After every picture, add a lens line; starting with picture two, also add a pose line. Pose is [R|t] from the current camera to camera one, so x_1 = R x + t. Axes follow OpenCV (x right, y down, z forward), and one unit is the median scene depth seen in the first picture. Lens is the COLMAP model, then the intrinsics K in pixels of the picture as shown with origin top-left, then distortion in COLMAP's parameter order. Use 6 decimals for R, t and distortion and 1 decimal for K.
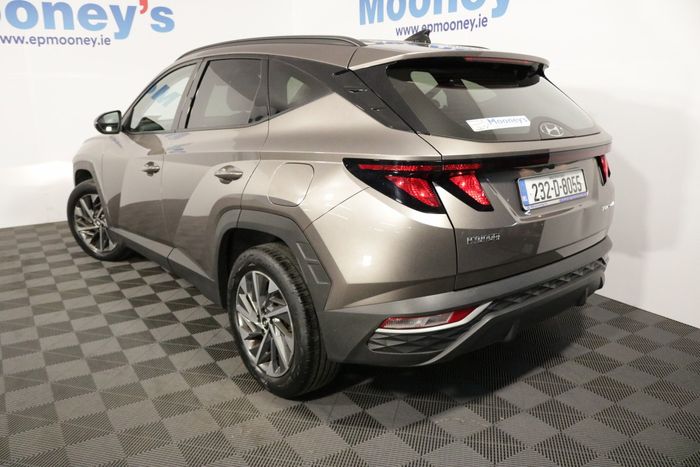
lens RADIAL K [[573.6, 0, 332.7], [0, 573.6, 233.8], [0, 0, 1]] dist [-0.166217, 0.127528]
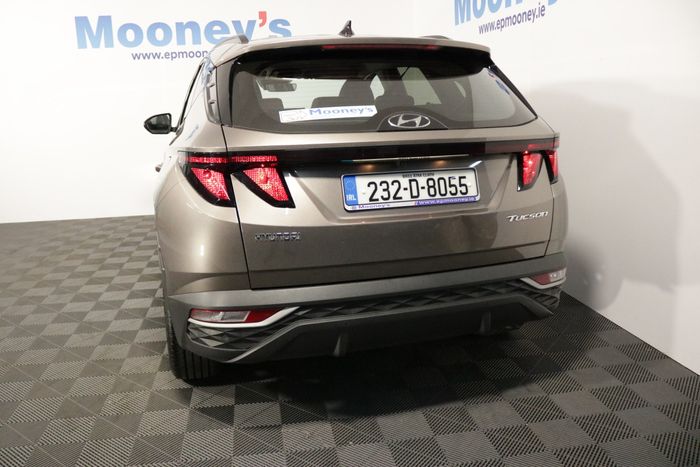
lens RADIAL K [[573.6, 0, 332.7], [0, 573.6, 233.8], [0, 0, 1]] dist [-0.166217, 0.127528]
pose [[0.917849, 0.069158, -0.390858, 0.553500], [-0.076891, 0.997031, -0.004147, 0.000676], [0.389411, 0.033860, 0.920442, 0.130513]]
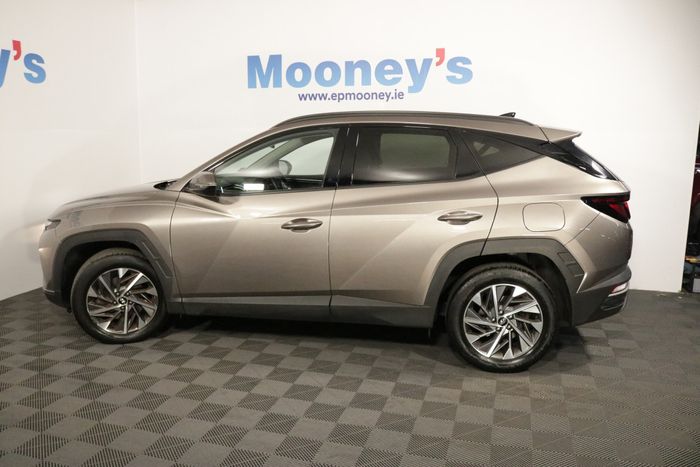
lens RADIAL K [[573.6, 0, 332.7], [0, 573.6, 233.8], [0, 0, 1]] dist [-0.166217, 0.127528]
pose [[0.753982, -0.107588, 0.648025, -1.259151], [0.161779, 0.986524, -0.024443, -0.082755], [-0.636663, 0.123266, 0.761227, 0.194508]]
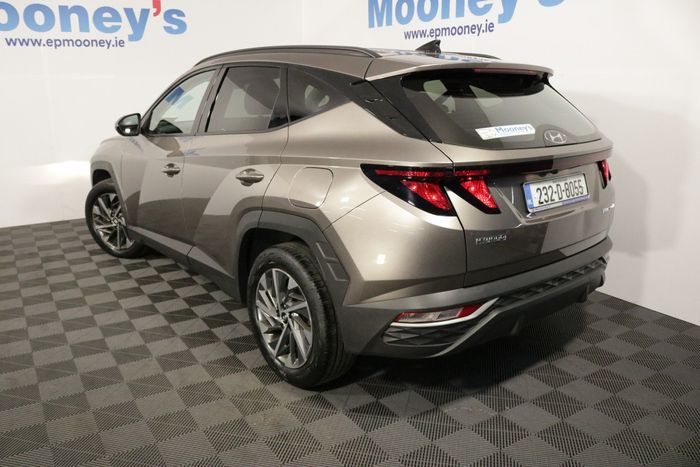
lens RADIAL K [[573.6, 0, 332.7], [0, 573.6, 233.8], [0, 0, 1]] dist [-0.166217, 0.127528]
pose [[0.999979, 0.002575, -0.005987, -0.021720], [-0.002539, 0.999979, 0.006027, -0.005936], [0.006002, -0.006012, 0.999964, -0.058560]]
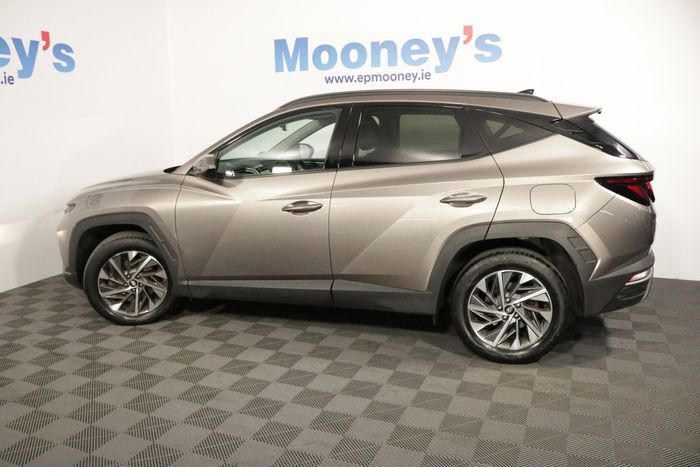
lens RADIAL K [[573.6, 0, 332.7], [0, 573.6, 233.8], [0, 0, 1]] dist [-0.166217, 0.127528]
pose [[0.820278, -0.119319, 0.559381, -1.124023], [0.156903, 0.987422, -0.019460, -0.050977], [-0.550023, 0.103731, 0.828682, 0.134120]]
